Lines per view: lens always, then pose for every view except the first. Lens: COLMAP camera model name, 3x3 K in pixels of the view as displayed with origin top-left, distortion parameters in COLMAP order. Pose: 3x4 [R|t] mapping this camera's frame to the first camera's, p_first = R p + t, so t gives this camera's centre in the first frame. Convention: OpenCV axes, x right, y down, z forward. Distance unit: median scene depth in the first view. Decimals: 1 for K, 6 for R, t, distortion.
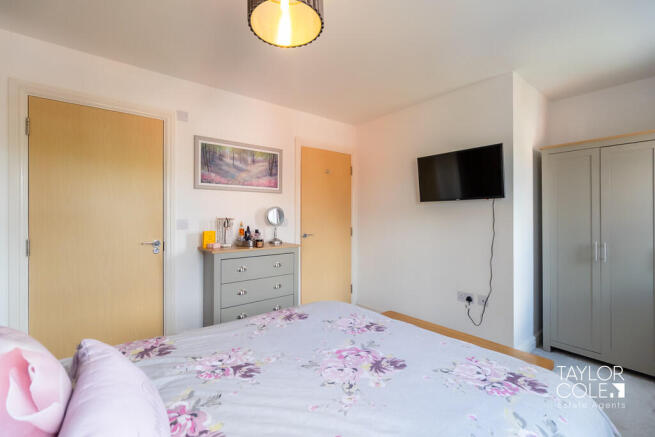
lens RADIAL K [[292.7, 0, 324.5], [0, 292.7, 219.3], [0, 0, 1]] dist [-0.002700, -0.000522]
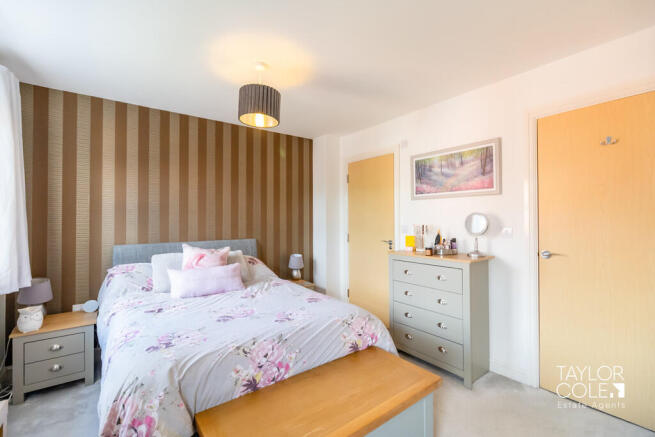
lens RADIAL K [[292.7, 0, 324.6], [0, 292.7, 217.2], [0, 0, 1]] dist [-0.002700, -0.000522]
pose [[-0.053067, -0.006288, -0.998571, 0.720366], [-0.006995, 0.999958, -0.005925, -0.022827], [0.998566, 0.006671, -0.053108, 0.651456]]
